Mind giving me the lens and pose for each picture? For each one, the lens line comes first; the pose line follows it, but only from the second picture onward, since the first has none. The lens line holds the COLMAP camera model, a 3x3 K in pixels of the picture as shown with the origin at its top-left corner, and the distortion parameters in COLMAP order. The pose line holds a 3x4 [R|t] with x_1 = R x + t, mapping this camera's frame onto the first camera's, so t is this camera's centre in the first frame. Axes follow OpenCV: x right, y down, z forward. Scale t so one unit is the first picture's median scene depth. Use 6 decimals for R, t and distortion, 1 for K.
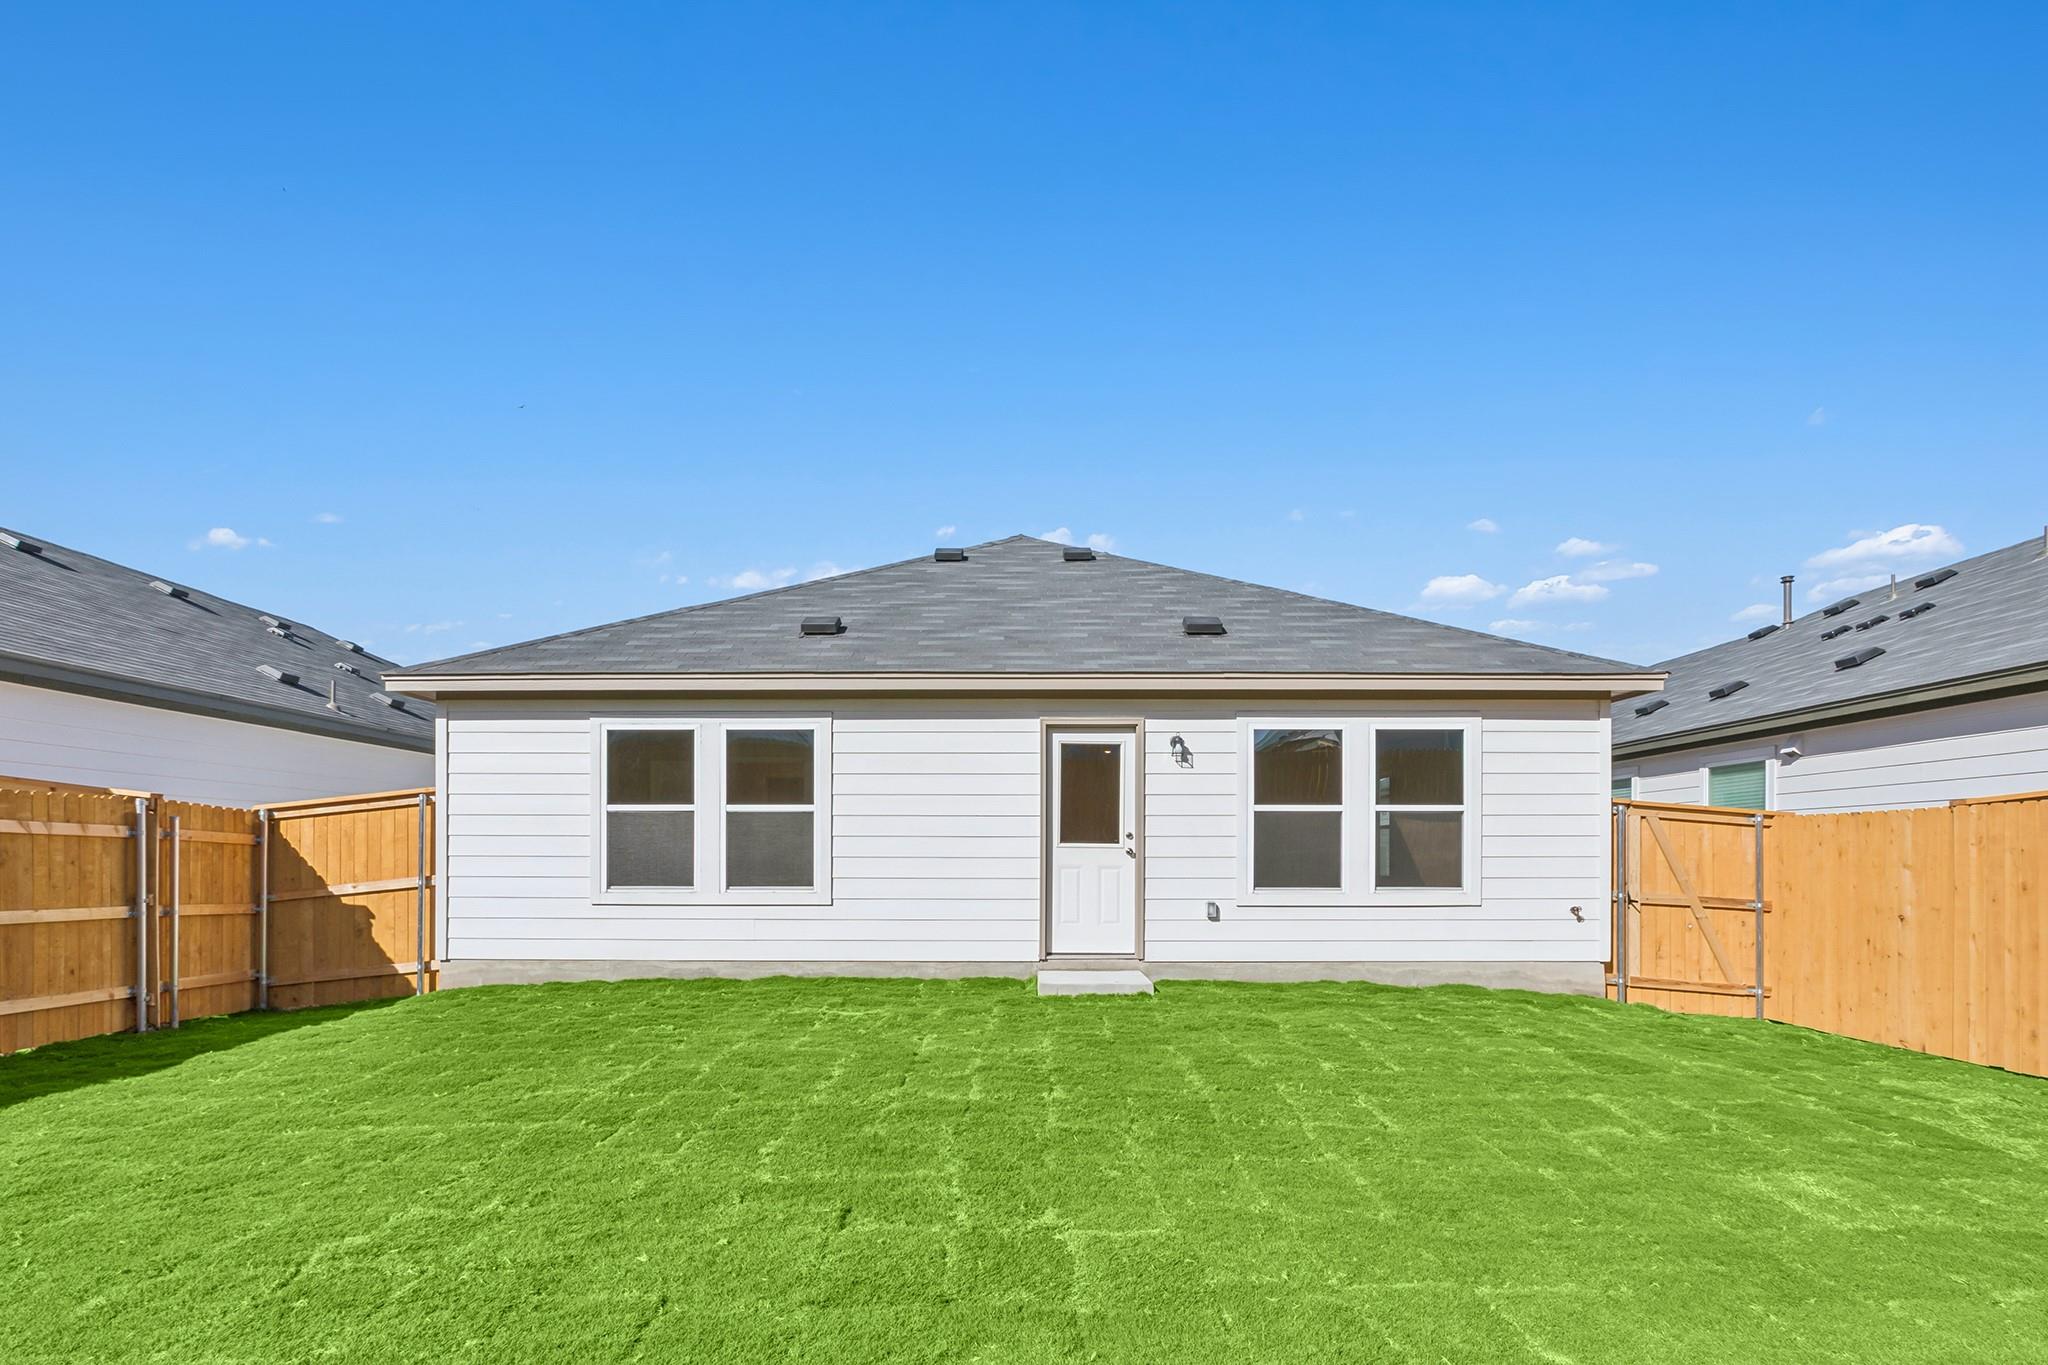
lens RADIAL K [[940.7, 0, 1074.3], [0, 940.7, 691.7], [0, 0, 1]] dist [-0.002656, -0.000512]
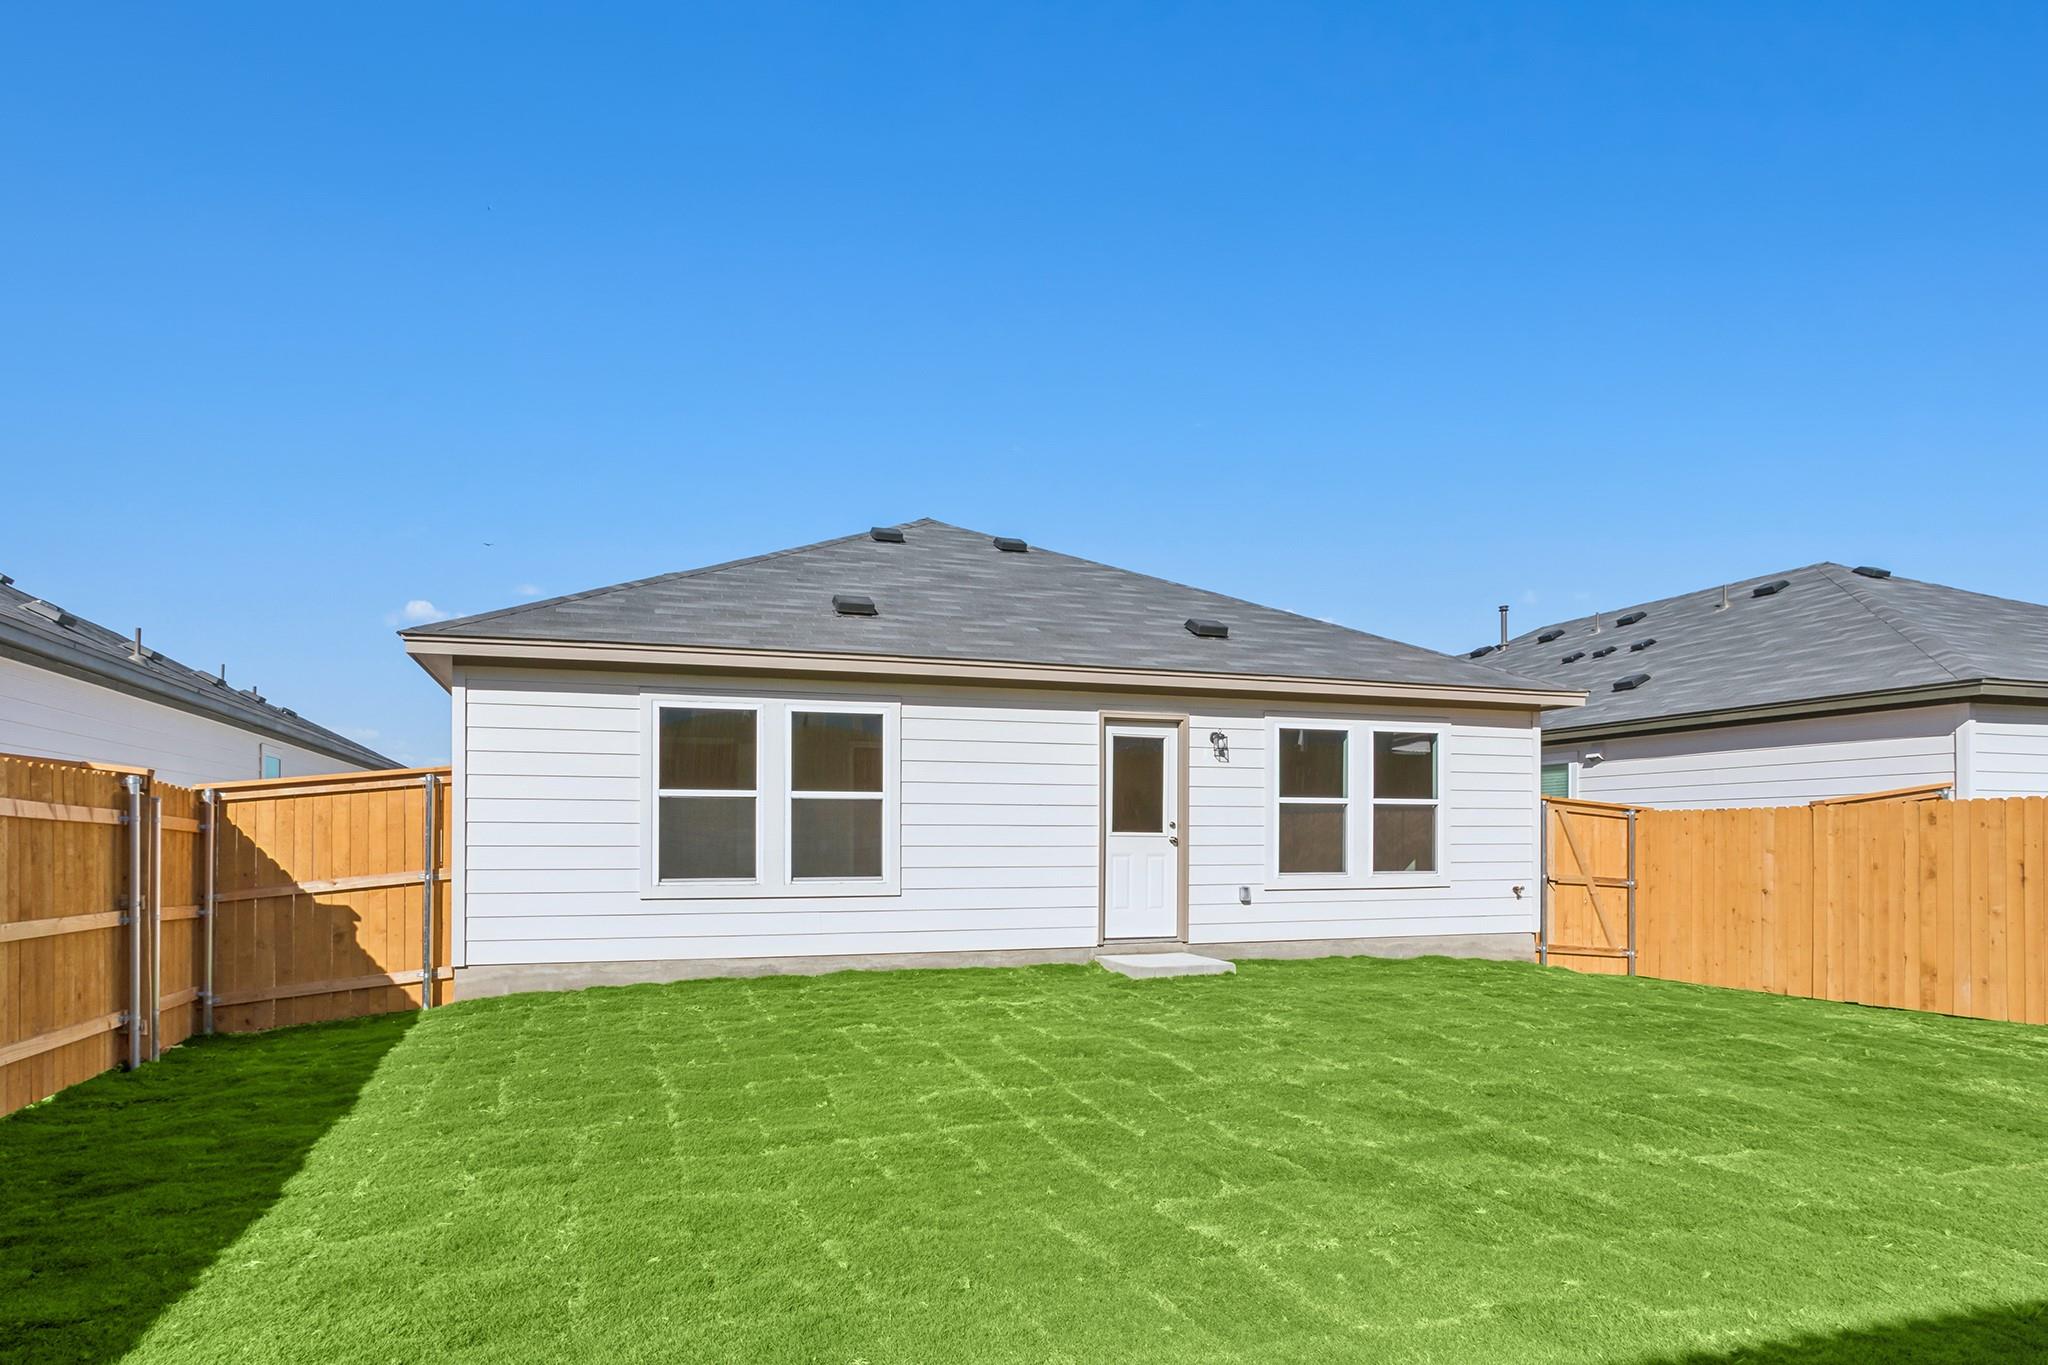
lens RADIAL K [[955.7, 0, 1011.1], [0, 955.7, 674.6], [0, 0, 1]] dist [-0.002459, 0.000272]
pose [[0.961656, 0.045928, 0.270384, -0.423289], [-0.045587, 0.998932, -0.007546, 0.000982], [-0.270442, -0.005070, 0.962723, 0.018588]]
